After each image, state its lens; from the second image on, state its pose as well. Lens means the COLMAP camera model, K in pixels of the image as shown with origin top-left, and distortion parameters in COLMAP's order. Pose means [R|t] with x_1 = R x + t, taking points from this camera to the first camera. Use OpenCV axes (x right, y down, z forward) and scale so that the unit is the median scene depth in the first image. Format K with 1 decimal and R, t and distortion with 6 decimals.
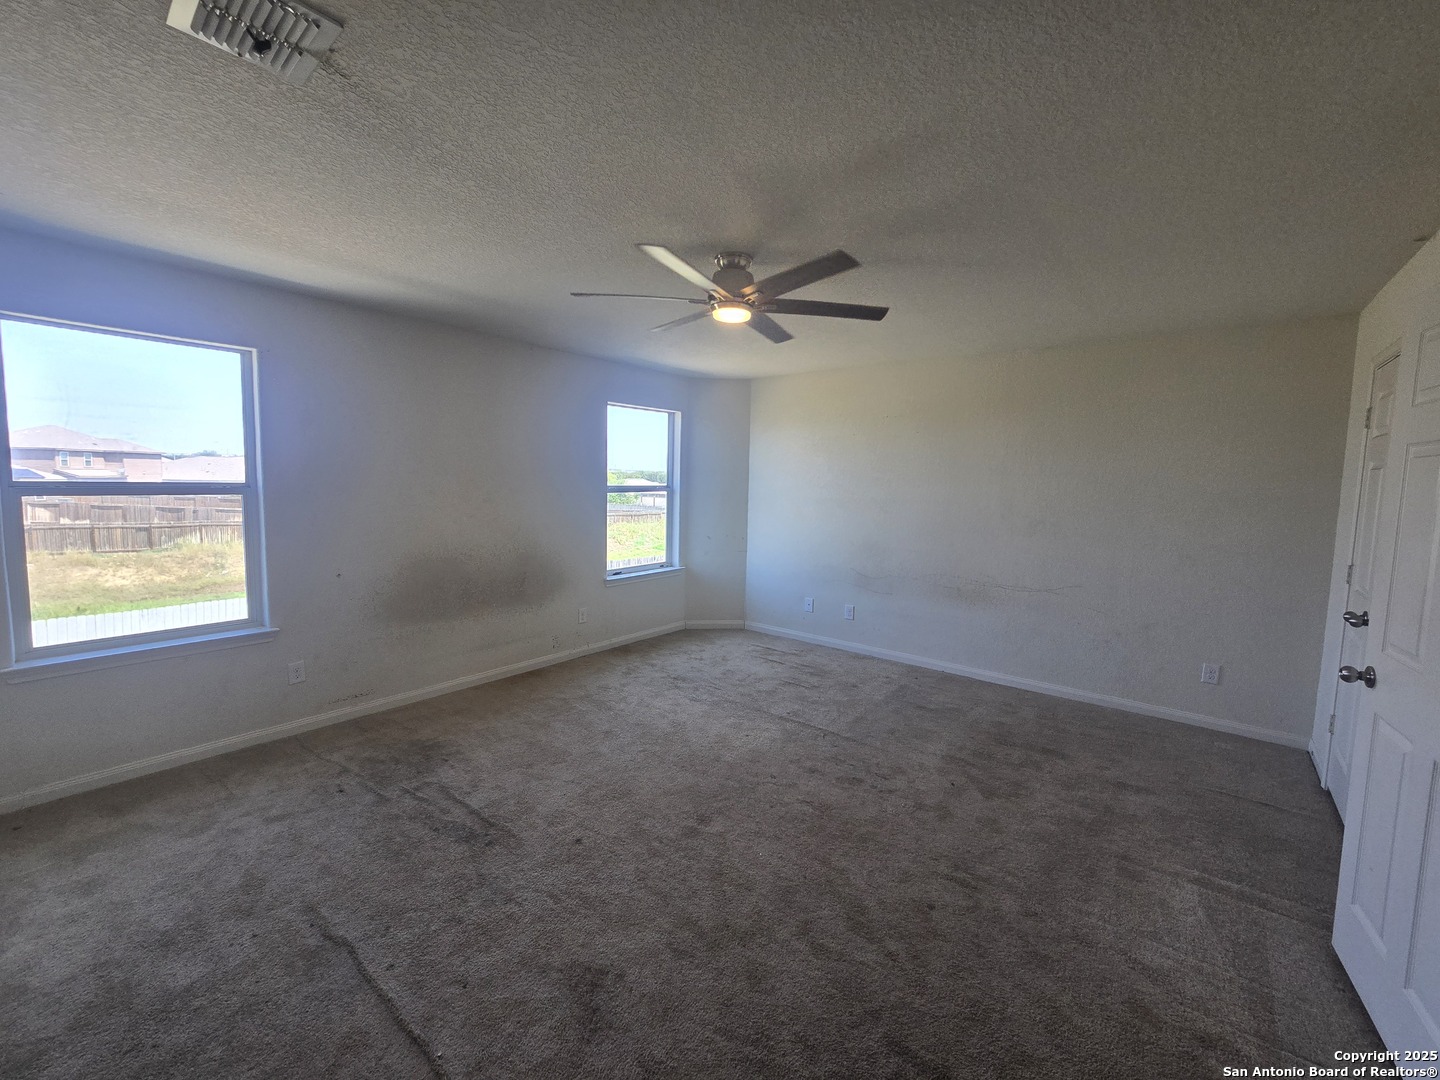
lens RADIAL K [[592.3, 0, 718.5], [0, 592.3, 530.8], [0, 0, 1]] dist [-0.004754, 0.000974]
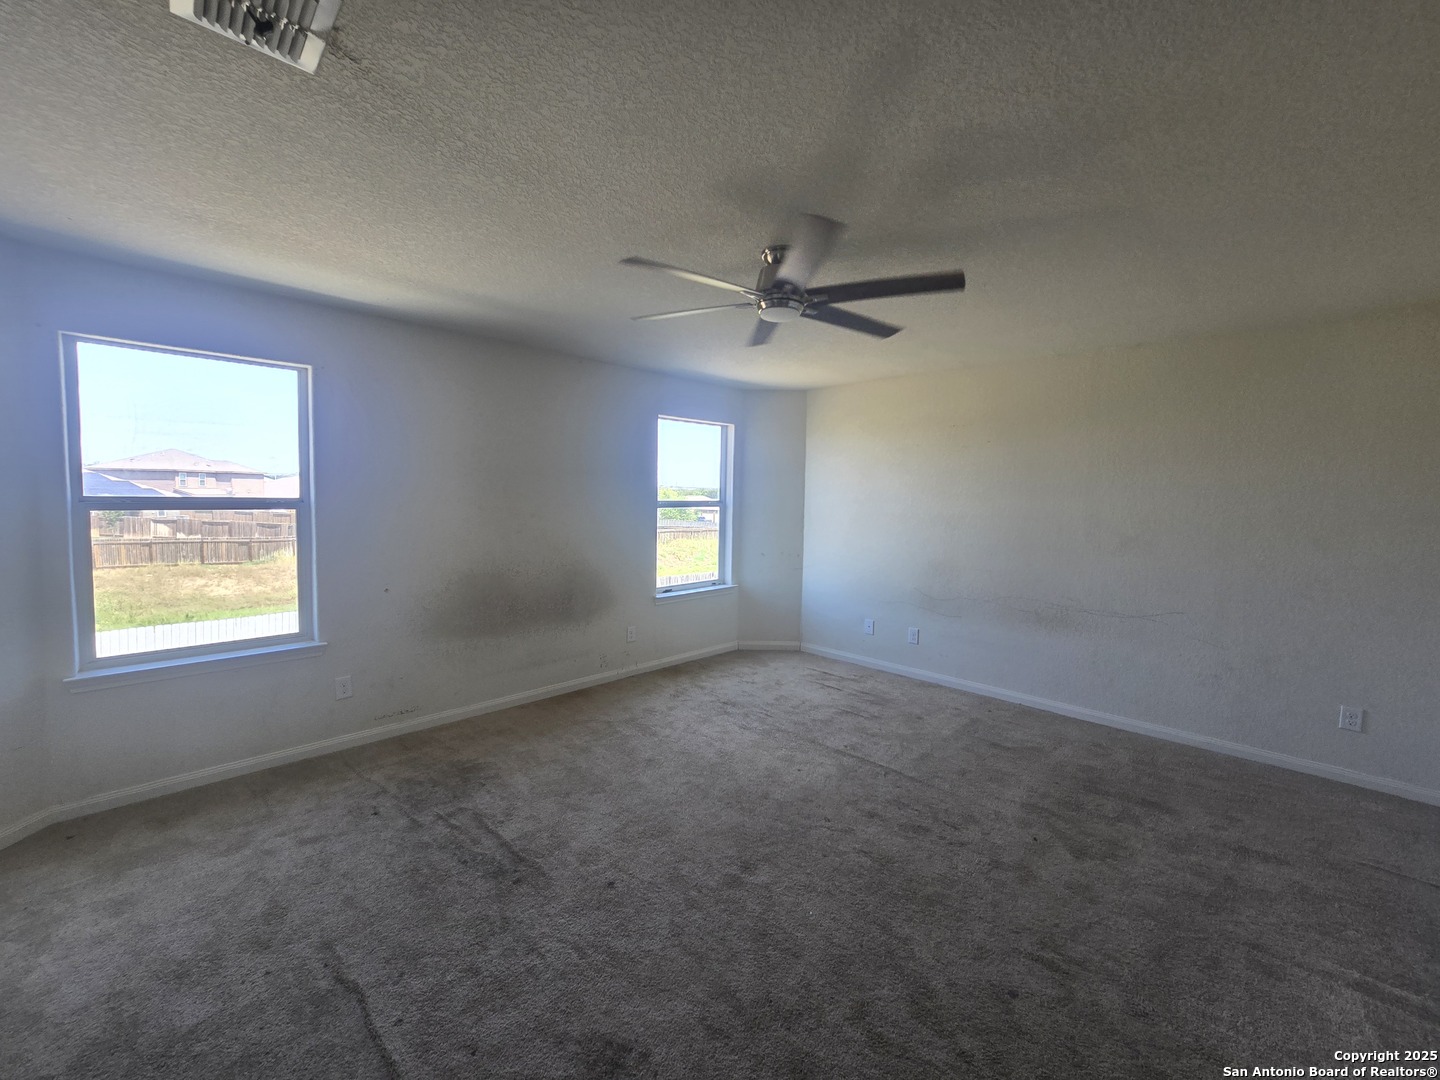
lens RADIAL K [[592.3, 0, 718.9], [0, 592.3, 528.7], [0, 0, 1]] dist [-0.004754, 0.000974]
pose [[0.994950, 0.001784, -0.100354, 0.020198], [-0.004939, 0.999501, -0.031200, 0.000027], [0.100248, 0.031538, 0.994463, 0.079502]]
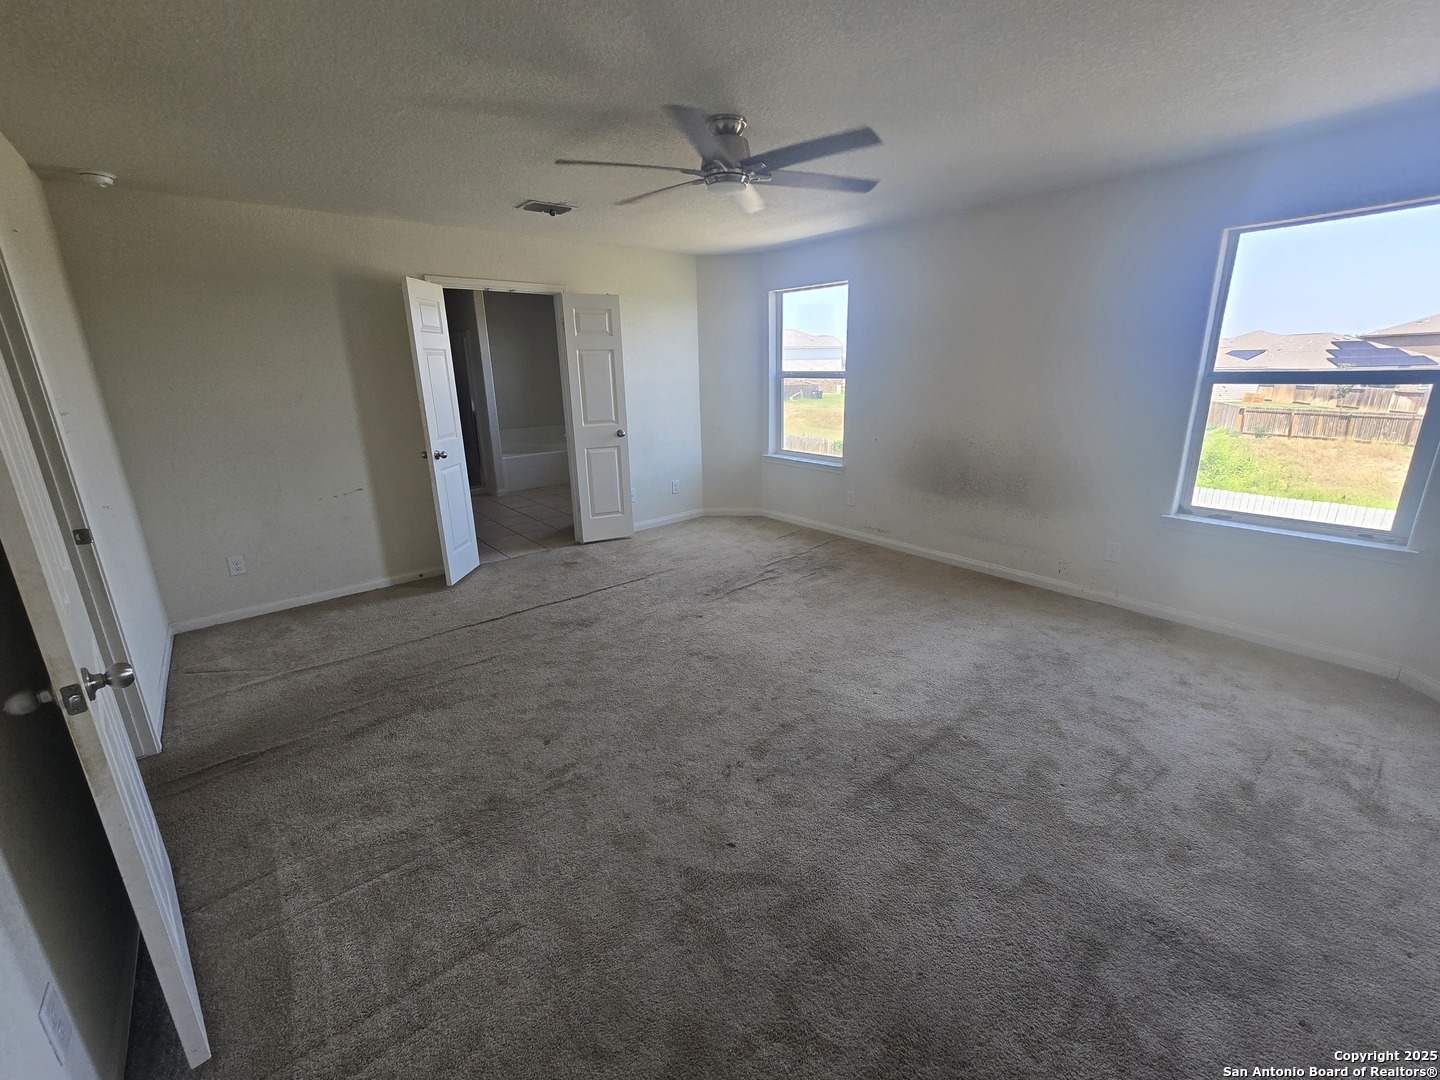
lens RADIAL K [[592.3, 0, 733.9], [0, 592.3, 539.8], [0, 0, 1]] dist [-0.004754, 0.000974]
pose [[-0.180050, 0.265025, -0.947282, 1.050039], [-0.073063, 0.956757, 0.281563, -0.087845], [0.980940, 0.119906, -0.152901, 1.207119]]
